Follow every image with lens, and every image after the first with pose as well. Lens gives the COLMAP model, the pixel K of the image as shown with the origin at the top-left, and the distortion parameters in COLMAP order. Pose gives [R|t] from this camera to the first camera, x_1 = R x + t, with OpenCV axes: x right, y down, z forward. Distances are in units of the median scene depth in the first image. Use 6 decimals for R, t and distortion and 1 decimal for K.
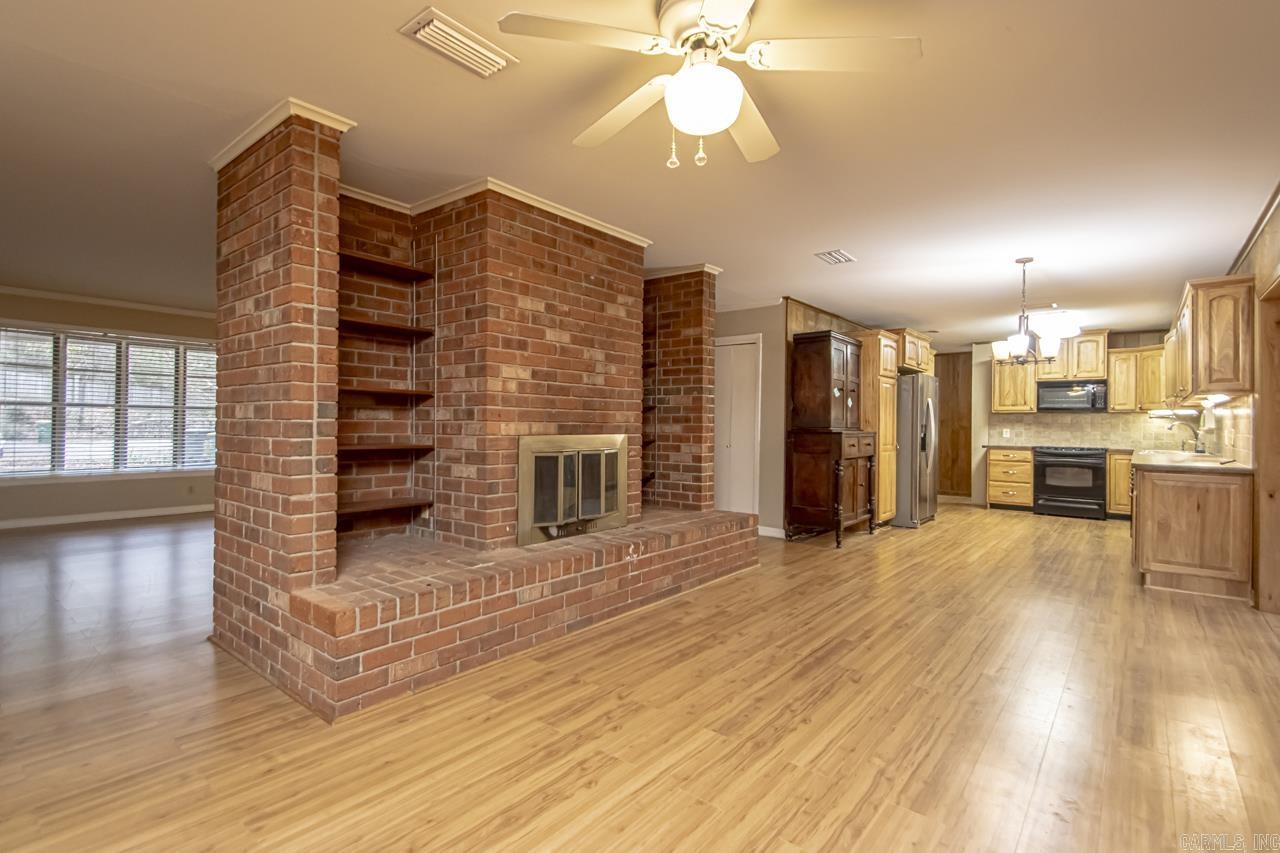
lens RADIAL K [[595.3, 0, 640.0], [0, 595.3, 426.5], [0, 0, 1]] dist [-0.001988, -0.000869]
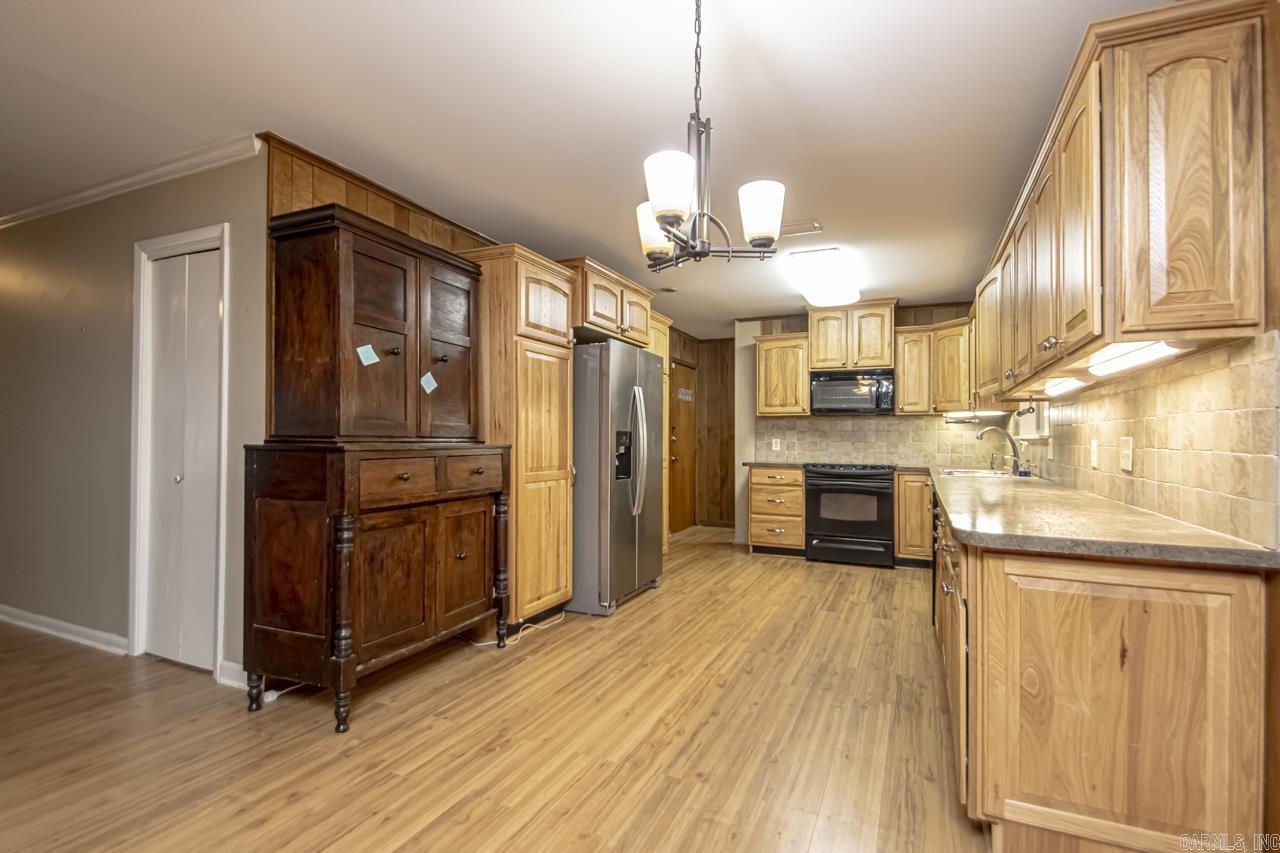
lens RADIAL K [[606.8, 0, 638.2], [0, 606.8, 432.7], [0, 0, 1]] dist [0.001092, -0.000092]
pose [[0.963764, 0.000164, 0.266756, 0.293870], [0.001969, 0.999968, -0.007729, 0.002251], [-0.266749, 0.007974, 0.963733, 0.378997]]
